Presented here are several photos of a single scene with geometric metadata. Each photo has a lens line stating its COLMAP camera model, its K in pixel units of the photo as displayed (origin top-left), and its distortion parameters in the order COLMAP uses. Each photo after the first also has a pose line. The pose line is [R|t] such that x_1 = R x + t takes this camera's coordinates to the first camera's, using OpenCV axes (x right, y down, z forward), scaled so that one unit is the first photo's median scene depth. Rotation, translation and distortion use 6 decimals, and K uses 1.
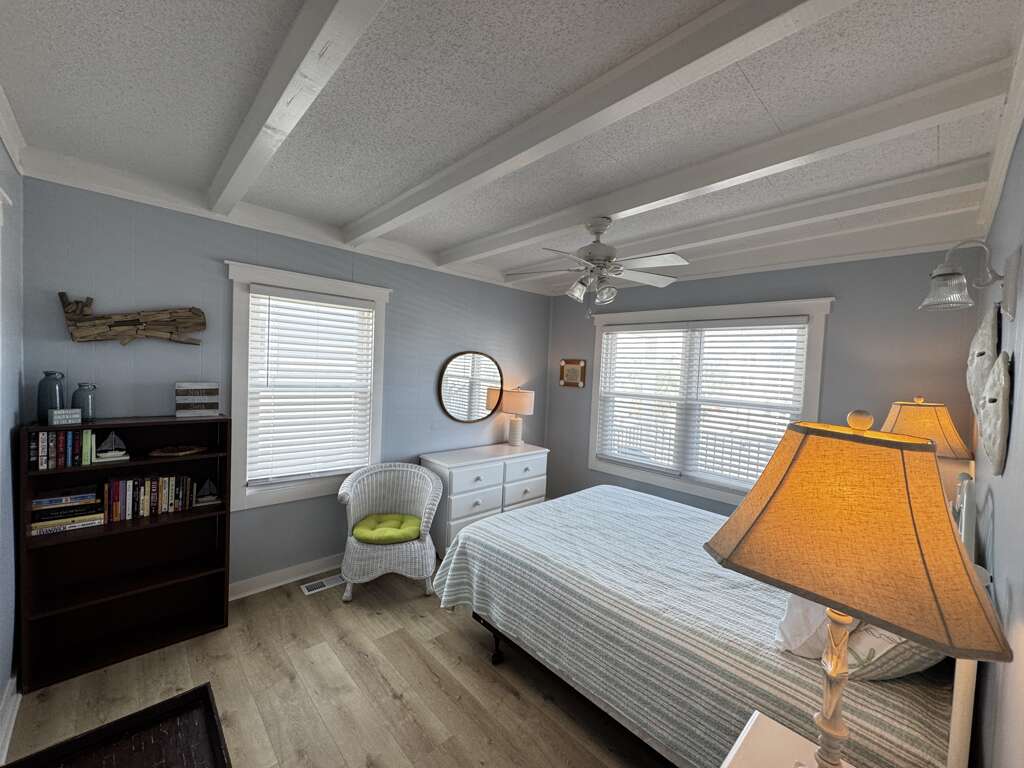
lens RADIAL K [[411.0, 0, 512.0], [0, 411.0, 384.0], [0, 0, 1]] dist [-0.001357, 0.000001]
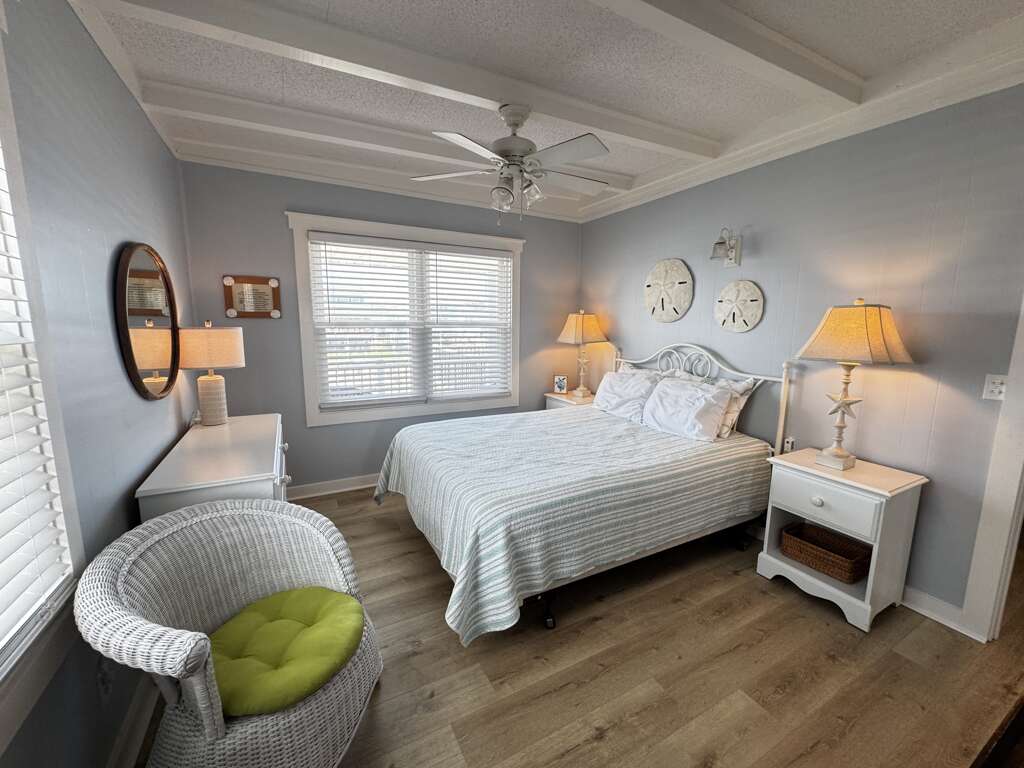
lens RADIAL K [[411.0, 0, 512.0], [0, 411.0, 384.0], [0, 0, 1]] dist [-0.001357, 0.000001]
pose [[0.259642, -0.188166, 0.947196, -0.731217], [0.041120, 0.982098, 0.183828, 0.010511], [-0.964829, -0.008781, 0.262731, 0.791976]]
